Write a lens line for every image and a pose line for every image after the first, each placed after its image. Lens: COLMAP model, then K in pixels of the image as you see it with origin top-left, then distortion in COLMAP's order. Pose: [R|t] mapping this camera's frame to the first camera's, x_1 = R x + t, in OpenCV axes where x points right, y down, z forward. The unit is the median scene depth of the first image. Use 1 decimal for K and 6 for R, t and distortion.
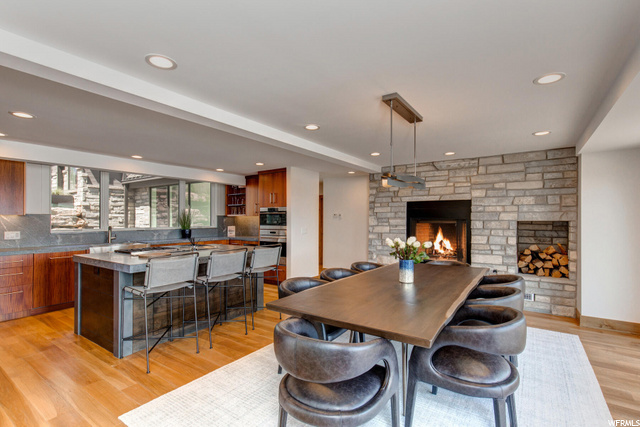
lens RADIAL K [[299.4, 0, 318.7], [0, 299.4, 215.8], [0, 0, 1]] dist [0.009150, 0.000869]
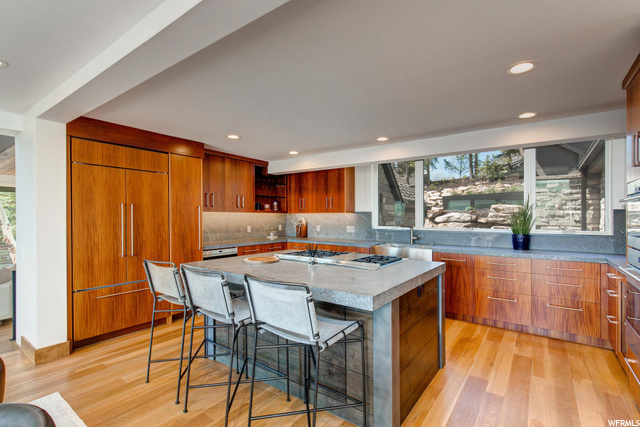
lens RADIAL K [[299.4, 0, 336.6], [0, 299.4, 217.3], [0, 0, 1]] dist [0.009150, 0.000869]
pose [[-0.020031, 0.000063, -0.999799, 0.214047], [0.005875, 0.999983, -0.000055, 0.016664], [0.999782, -0.005875, -0.020031, 1.004490]]
